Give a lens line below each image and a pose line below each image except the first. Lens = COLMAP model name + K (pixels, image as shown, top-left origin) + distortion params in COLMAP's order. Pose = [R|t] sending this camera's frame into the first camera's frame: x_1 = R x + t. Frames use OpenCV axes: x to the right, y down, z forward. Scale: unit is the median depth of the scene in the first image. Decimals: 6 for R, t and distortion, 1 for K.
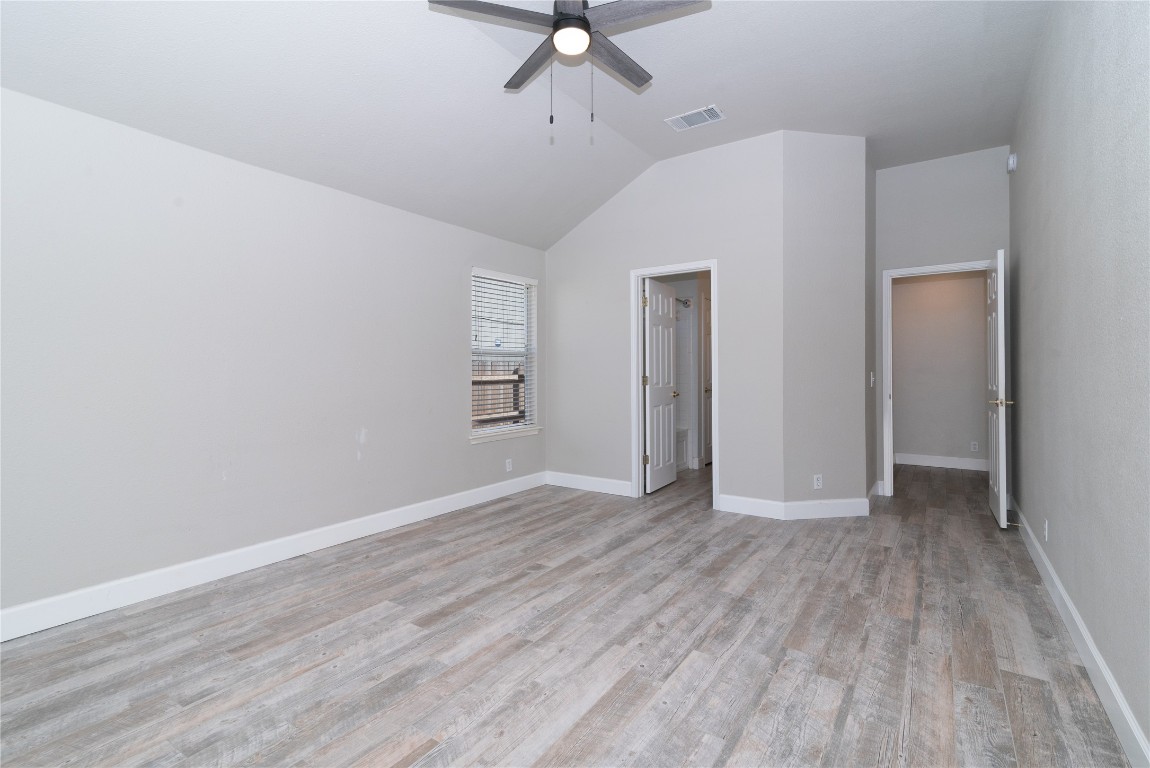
lens RADIAL K [[529.0, 0, 576.4], [0, 529.0, 376.6], [0, 0, 1]] dist [0.014226, 0.000734]
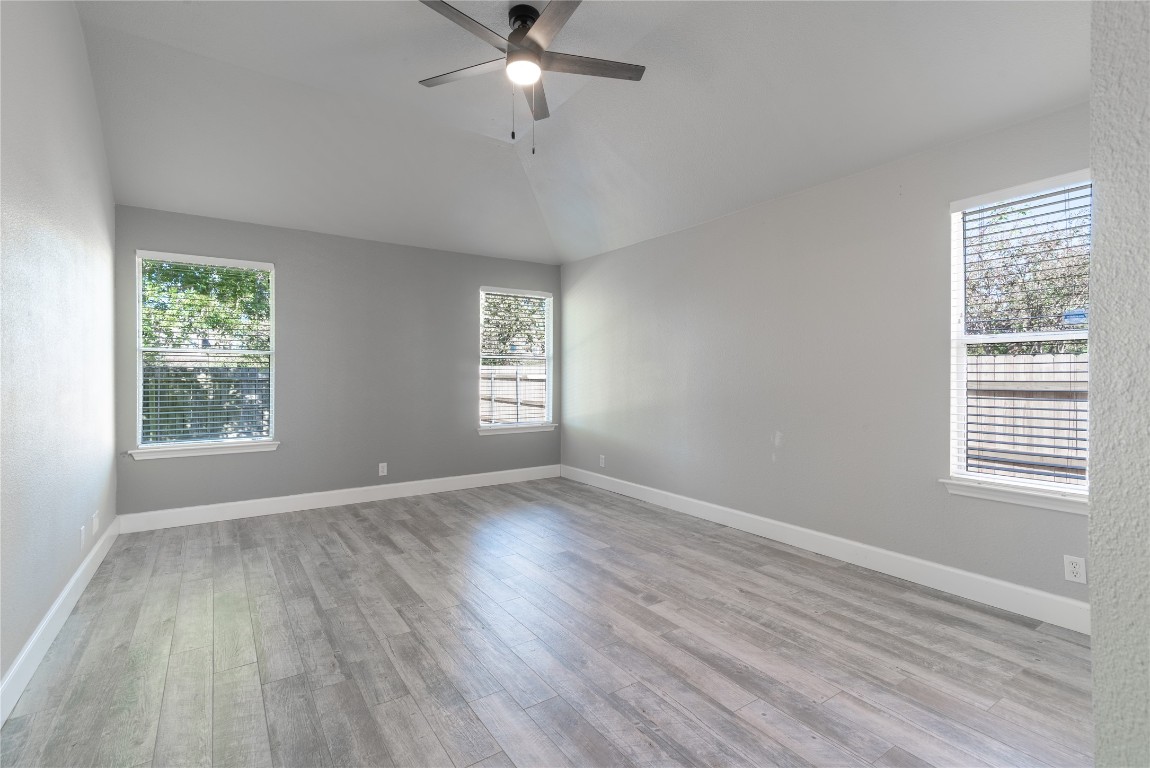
lens RADIAL K [[529.0, 0, 574.4], [0, 529.0, 378.9], [0, 0, 1]] dist [0.014226, 0.000734]
pose [[-0.362851, 0.010215, -0.931791, 0.770342], [-0.010101, 0.999838, 0.014894, -0.012431], [0.931792, 0.014816, -0.362689, 1.183014]]
